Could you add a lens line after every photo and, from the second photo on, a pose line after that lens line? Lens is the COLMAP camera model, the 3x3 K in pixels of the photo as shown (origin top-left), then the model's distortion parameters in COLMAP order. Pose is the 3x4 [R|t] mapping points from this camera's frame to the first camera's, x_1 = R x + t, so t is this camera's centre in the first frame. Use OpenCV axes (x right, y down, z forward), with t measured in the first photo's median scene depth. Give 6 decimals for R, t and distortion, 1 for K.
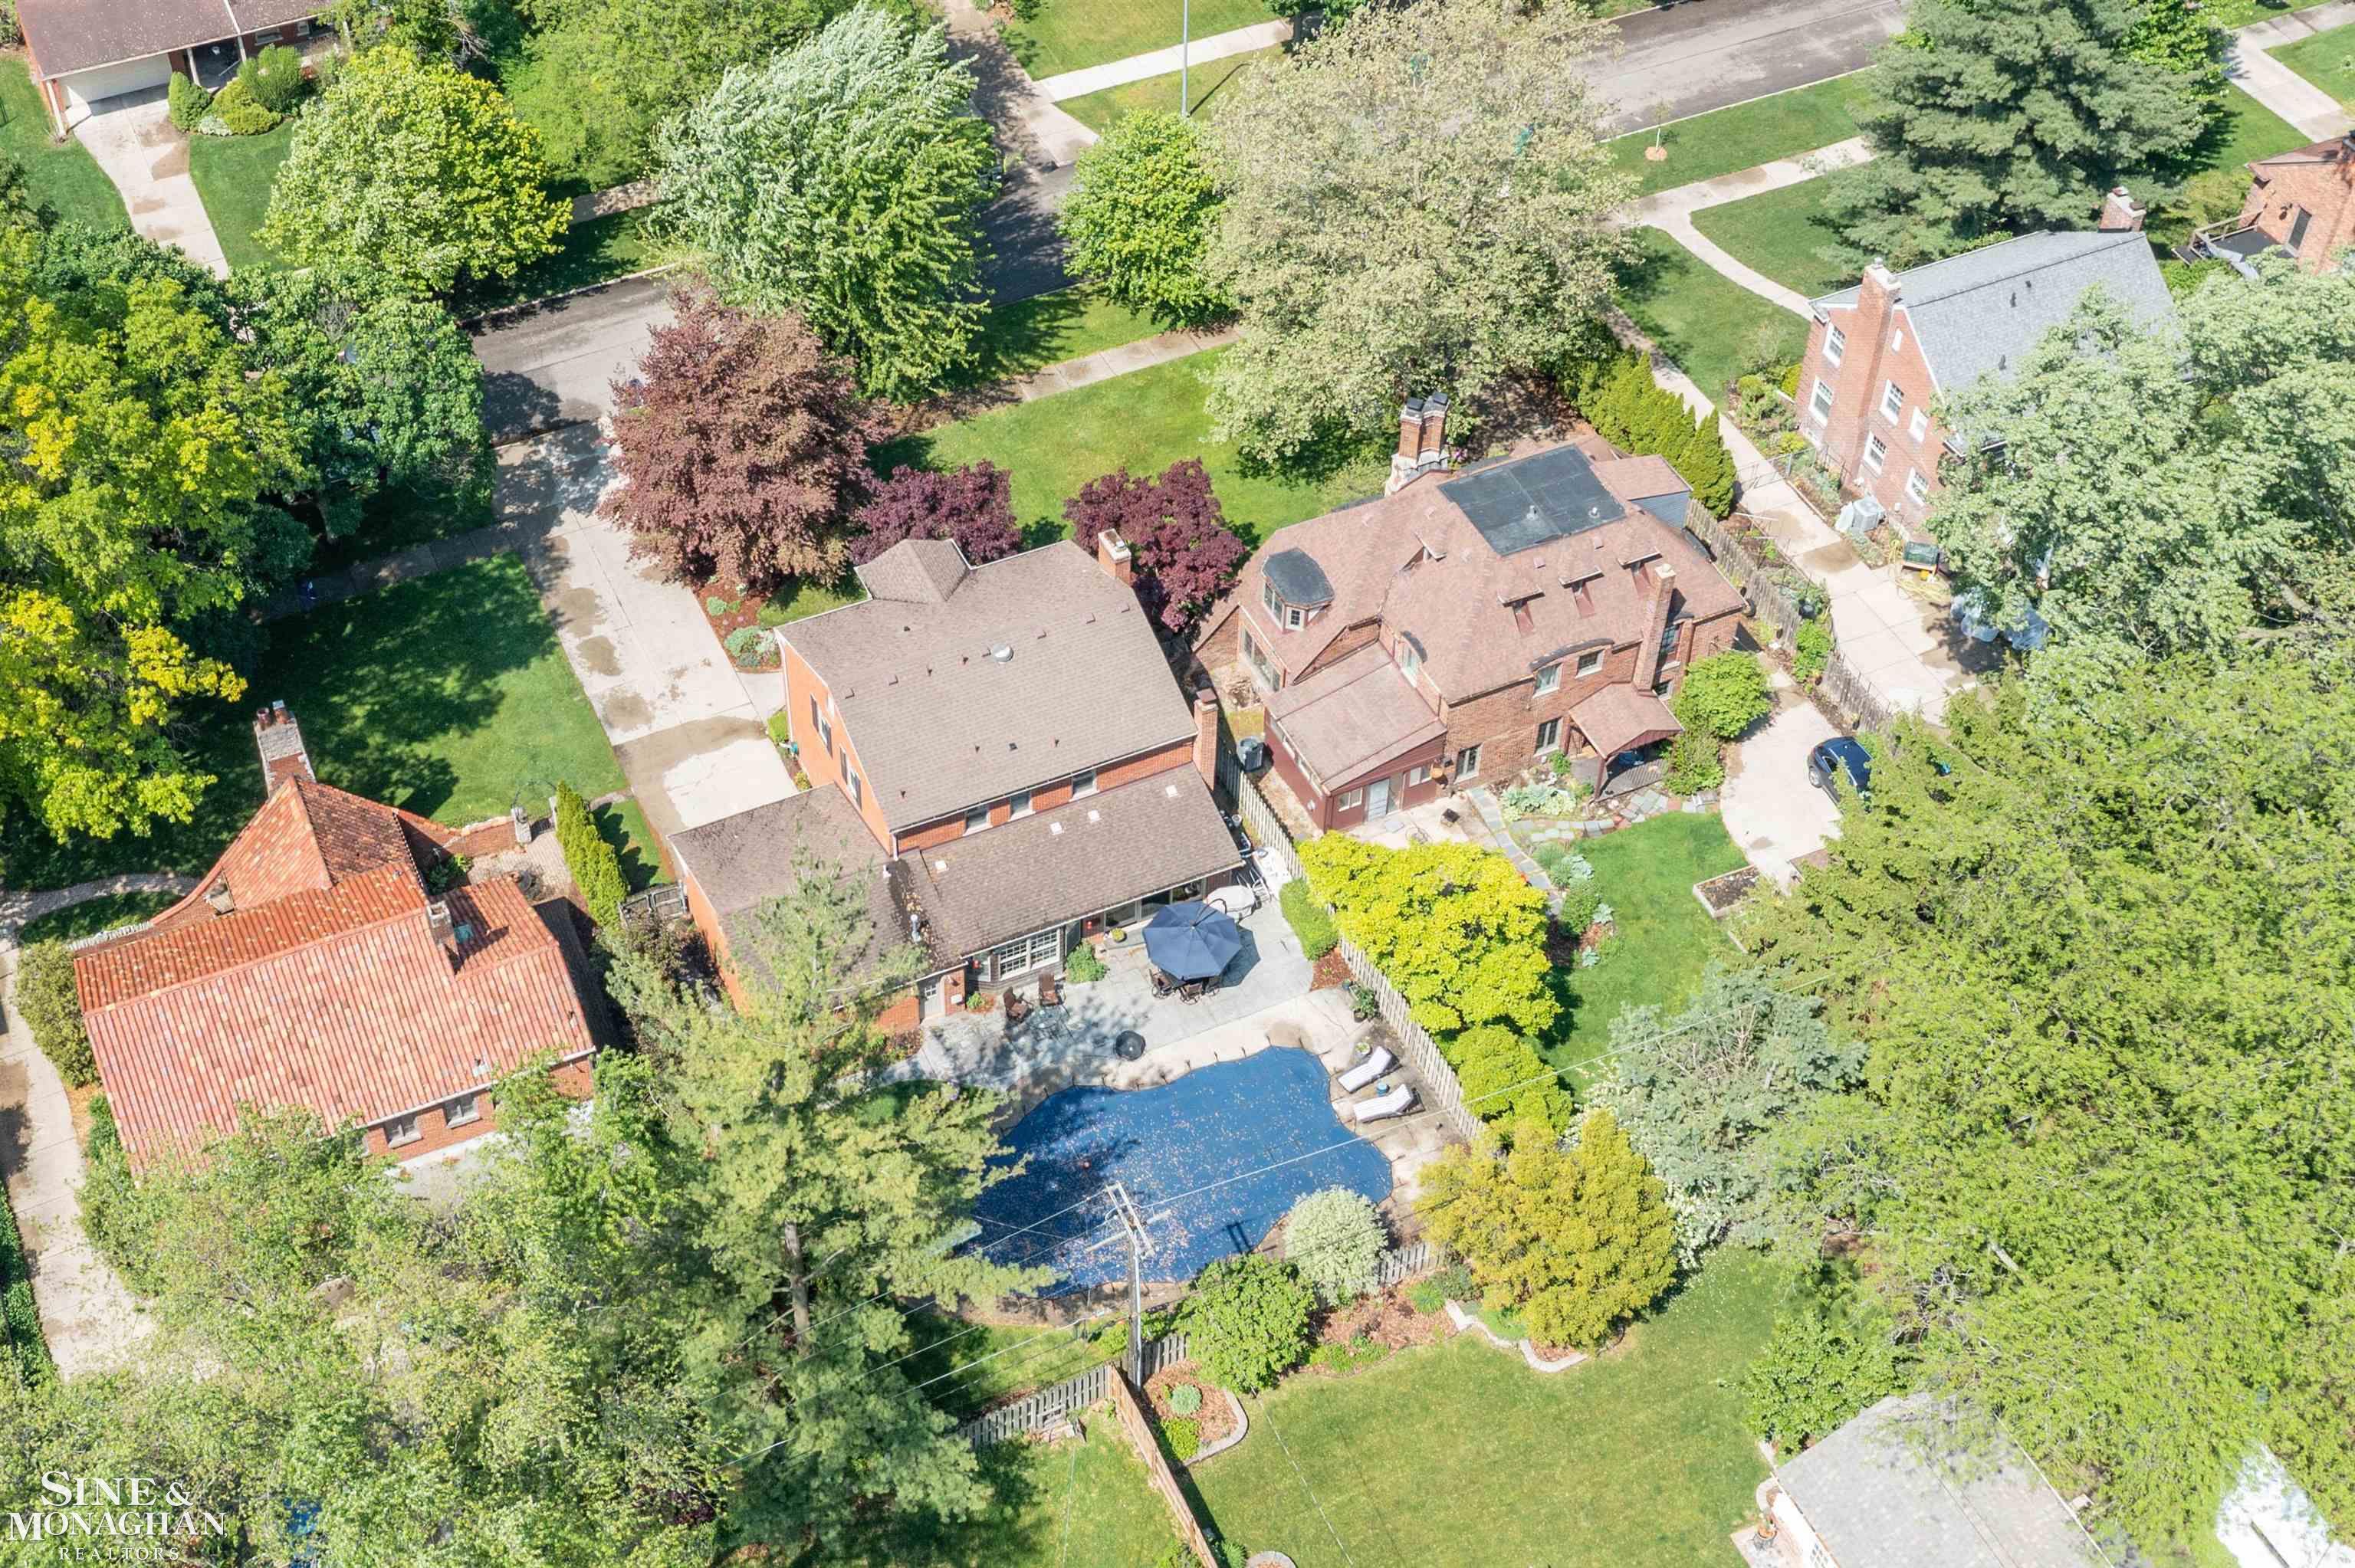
lens RADIAL K [[3055.9, 0, 1177.5], [0, 3055.9, 784.0], [0, 0, 1]] dist [-0.038753, -0.020207]
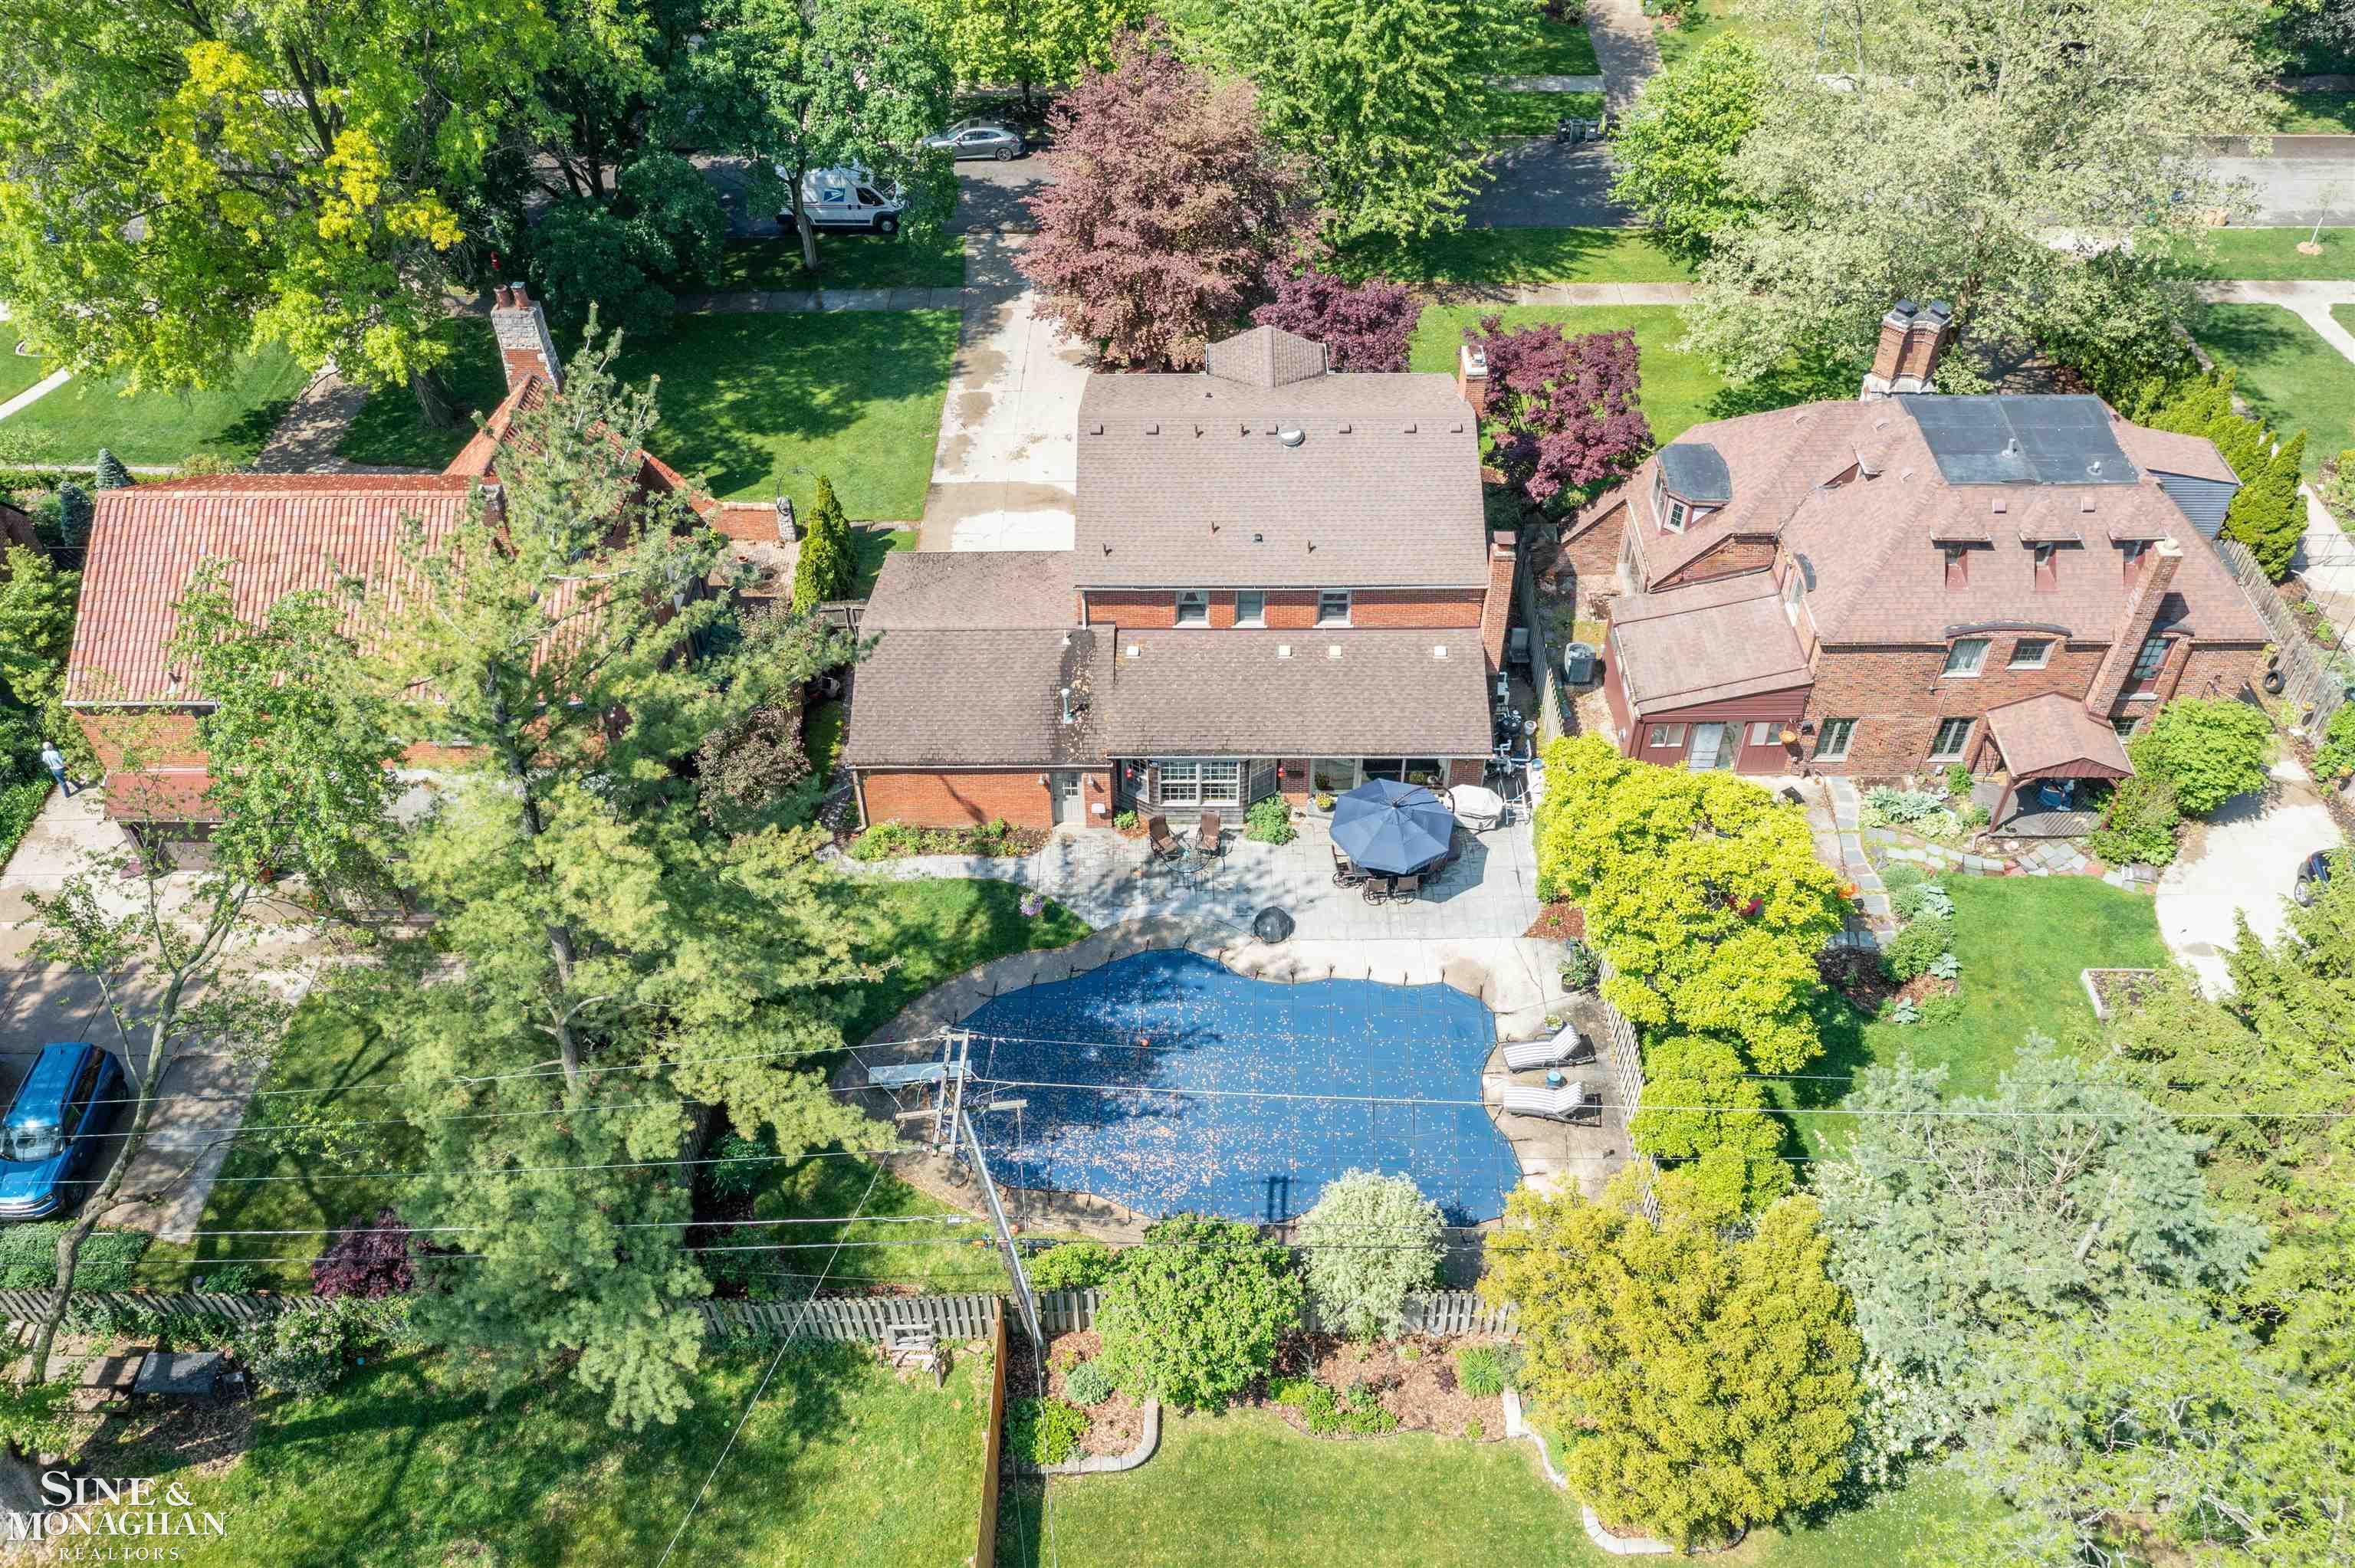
lens RADIAL K [[1915.5, 0, 1226.2], [0, 1915.5, 787.7], [0, 0, 1]] dist [-0.020574, -0.012312]
pose [[0.906218, 0.279603, -0.317161, 0.113896], [-0.294448, 0.955667, 0.001177, 0.051207], [0.303430, 0.092321, 0.948371, 0.492285]]
